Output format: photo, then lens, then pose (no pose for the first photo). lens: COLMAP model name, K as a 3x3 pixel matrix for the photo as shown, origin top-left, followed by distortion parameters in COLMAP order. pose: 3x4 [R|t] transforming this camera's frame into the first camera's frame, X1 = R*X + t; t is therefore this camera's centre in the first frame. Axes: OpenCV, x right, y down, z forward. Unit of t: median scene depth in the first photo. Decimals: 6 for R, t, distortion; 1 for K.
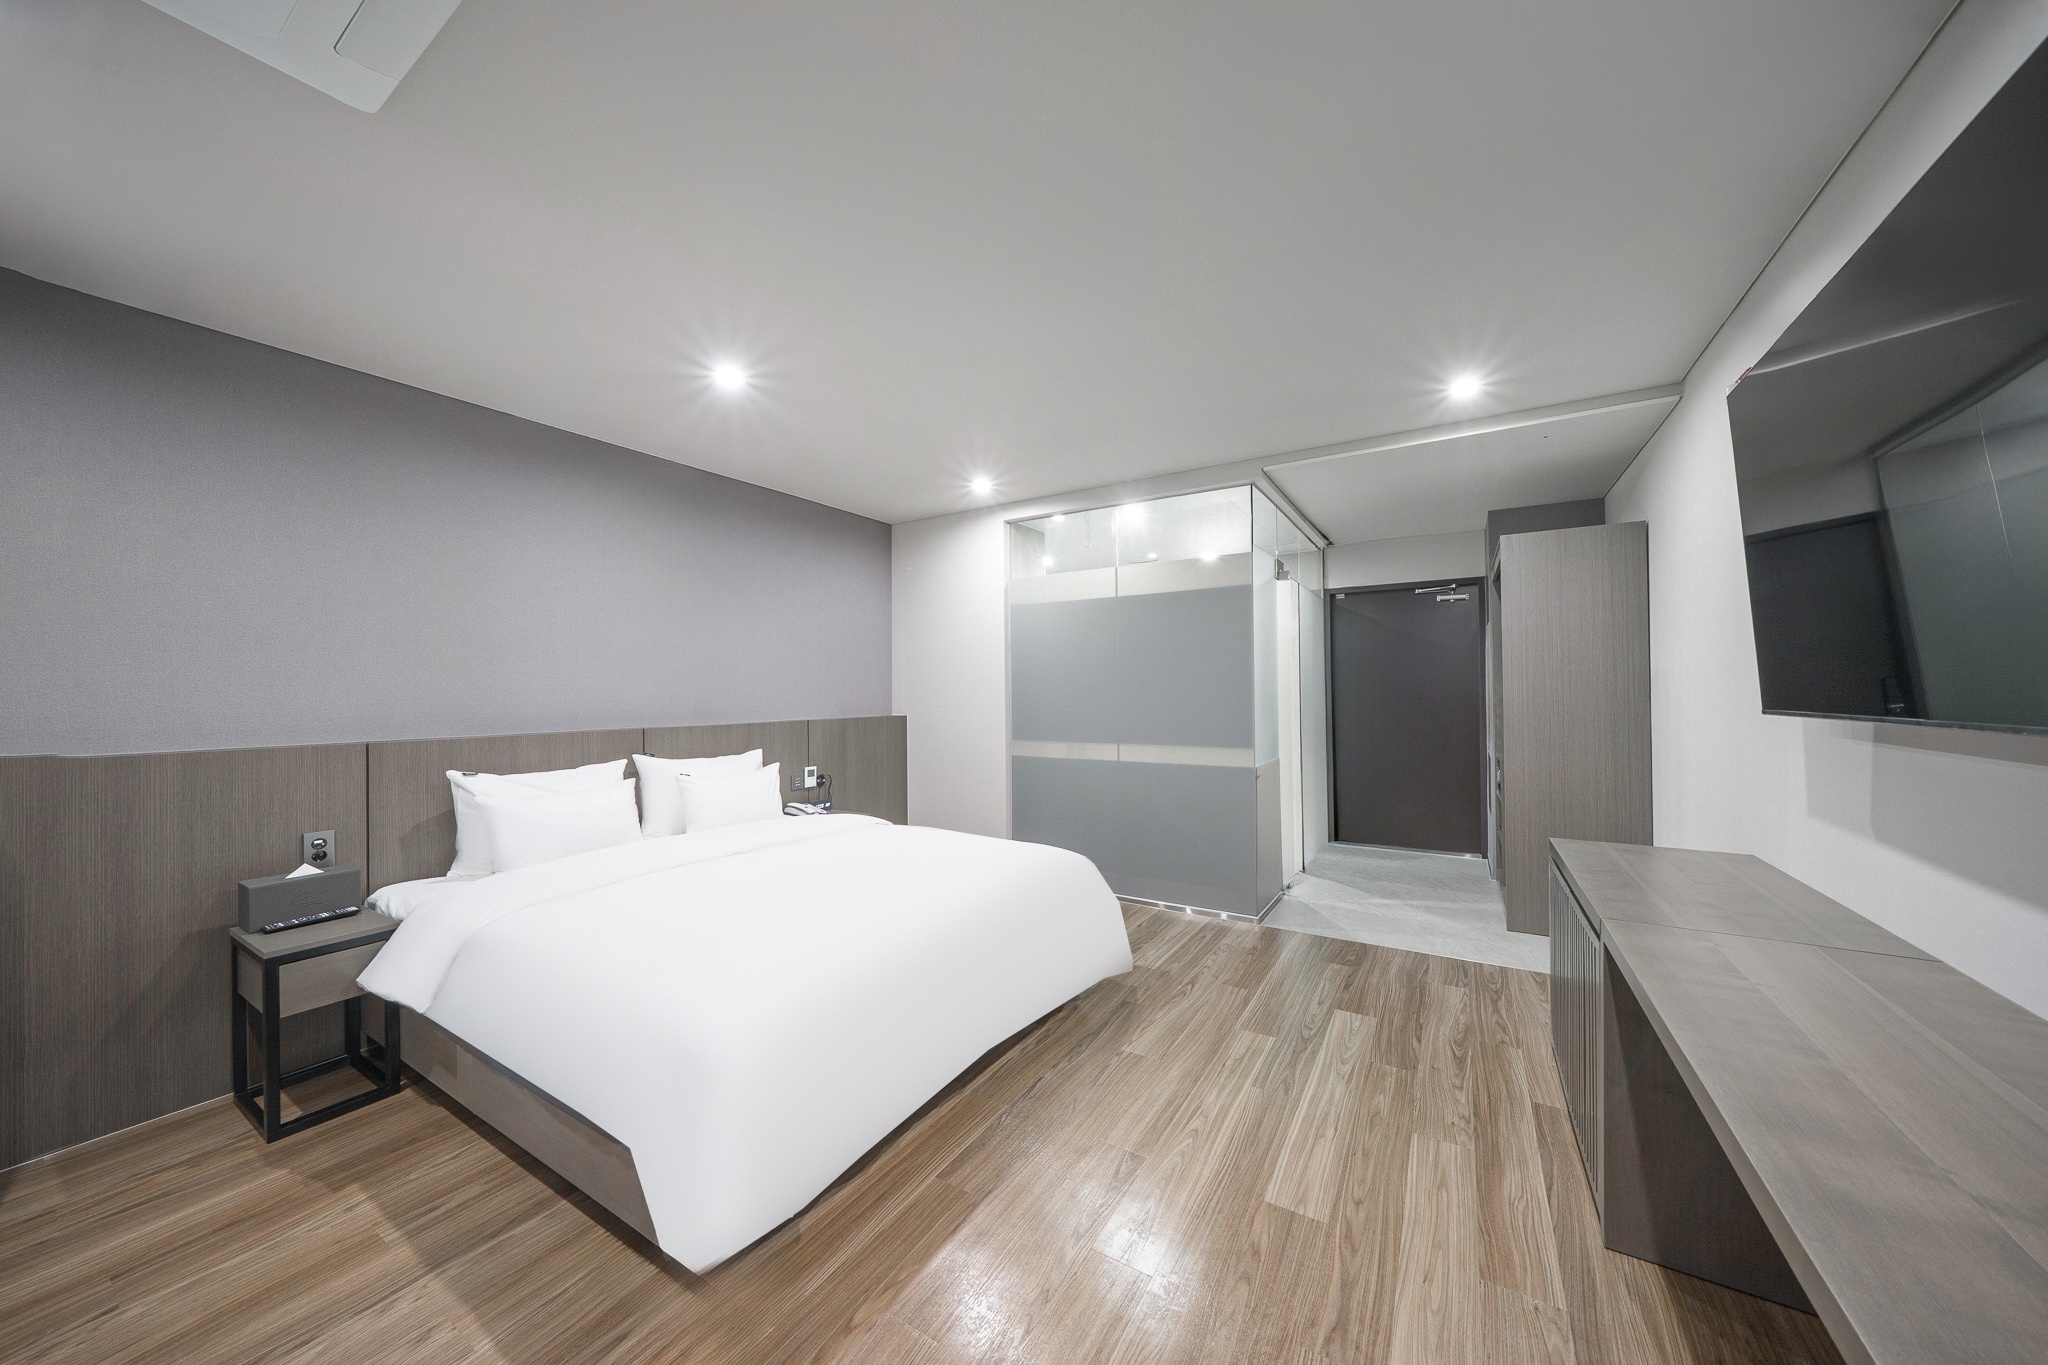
lens RADIAL K [[702.1, 0, 1011.8], [0, 702.1, 673.4], [0, 0, 1]] dist [0.005433, 0.000676]
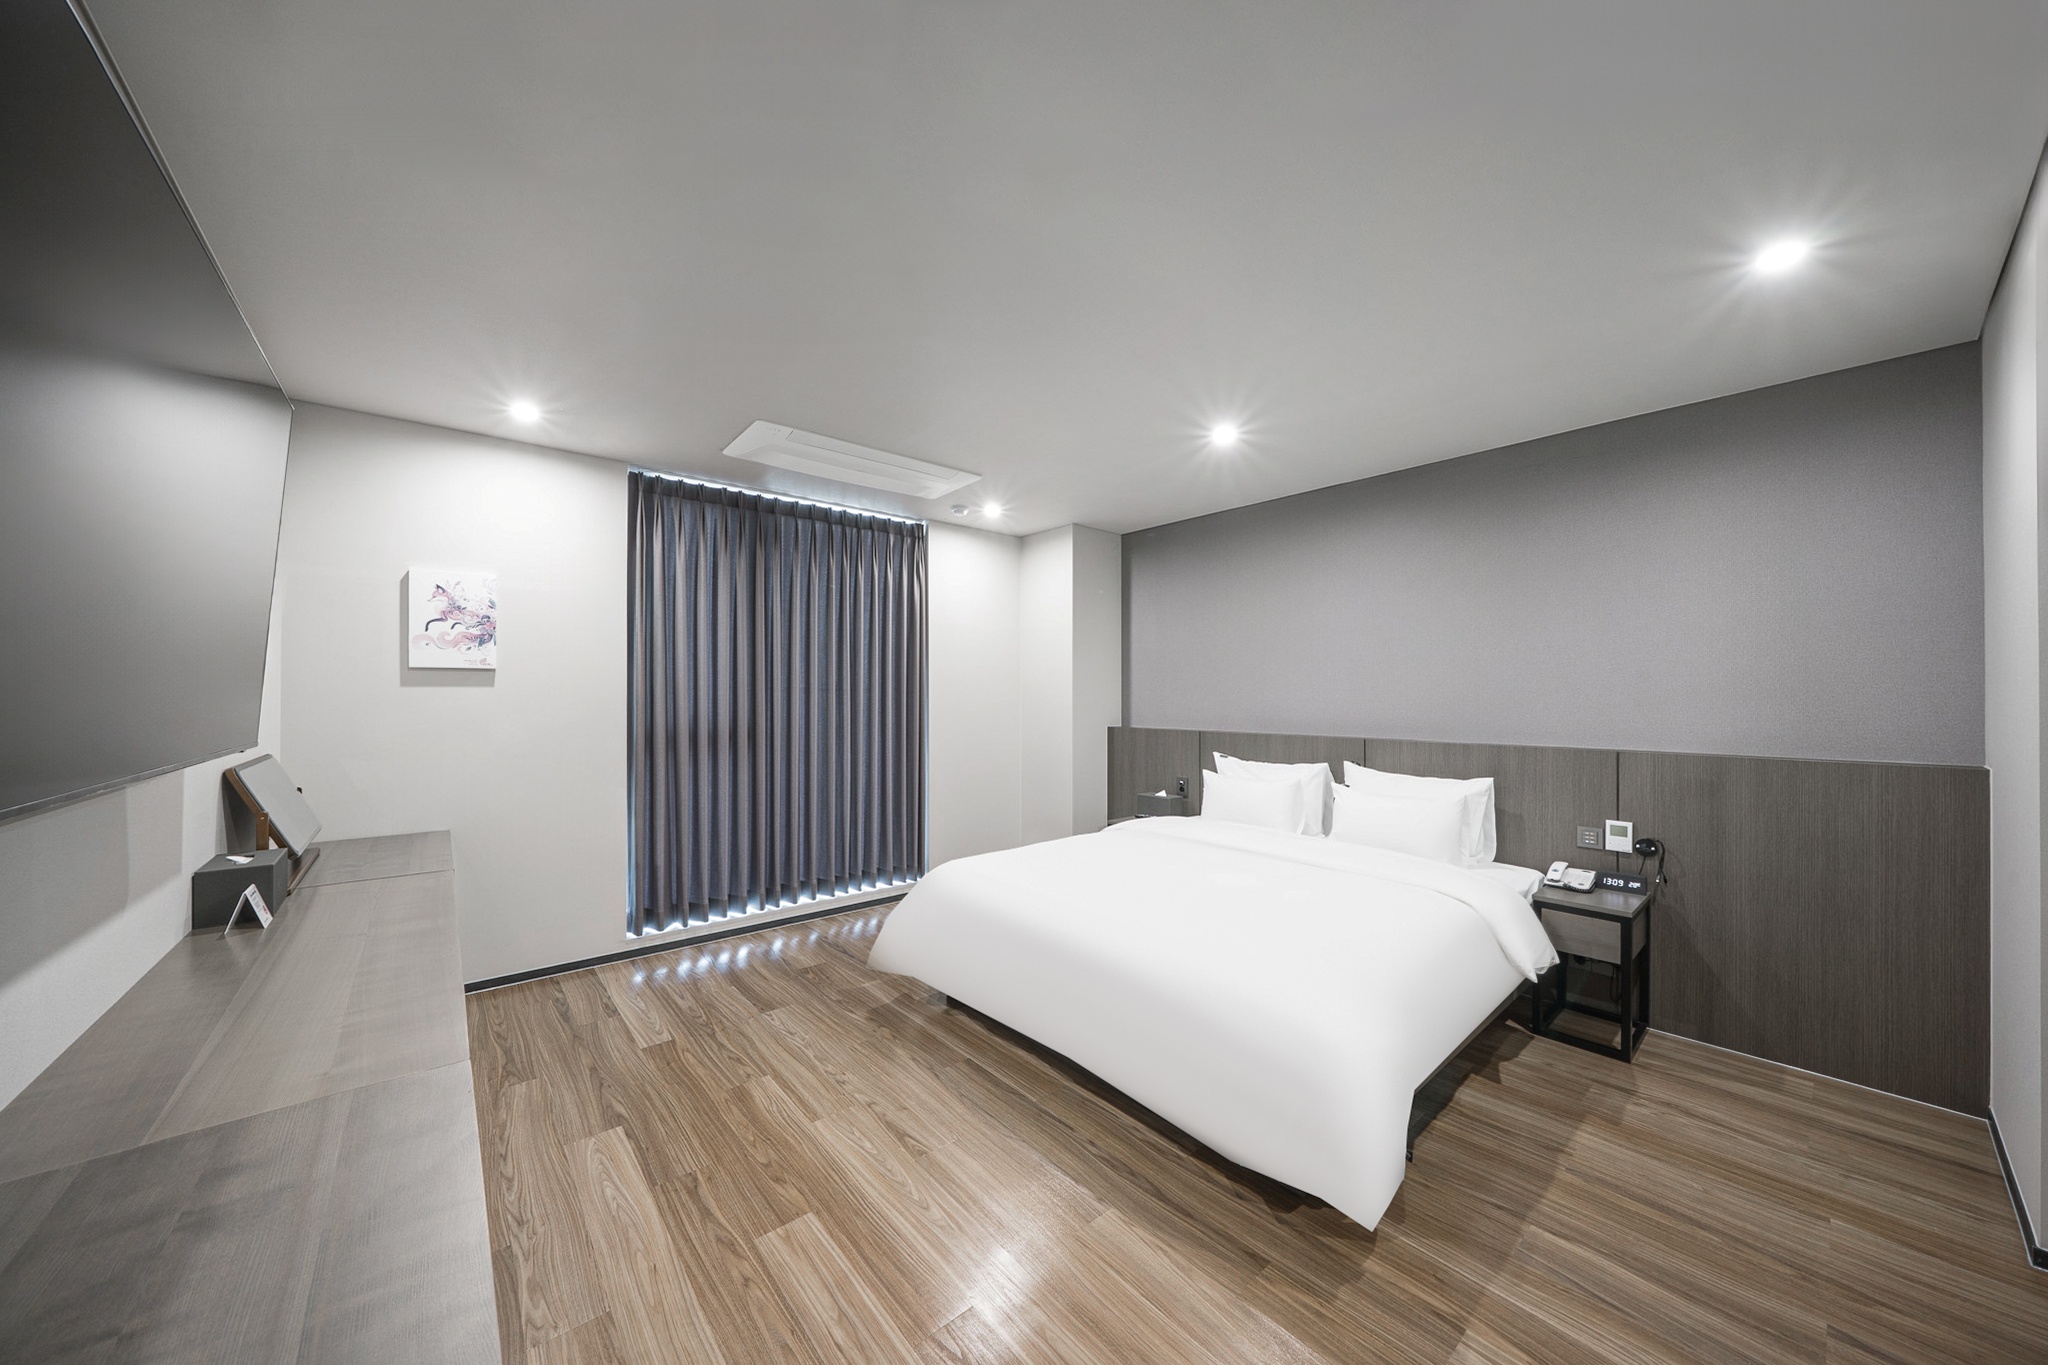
lens RADIAL K [[702.1, 0, 1014.1], [0, 702.1, 697.7], [0, 0, 1]] dist [0.005433, 0.000676]
pose [[-0.308918, 0.011584, -0.951018, 0.730860], [0.021371, 0.999758, 0.005236, 0.004821], [0.950849, -0.018707, -0.309091, 0.958165]]
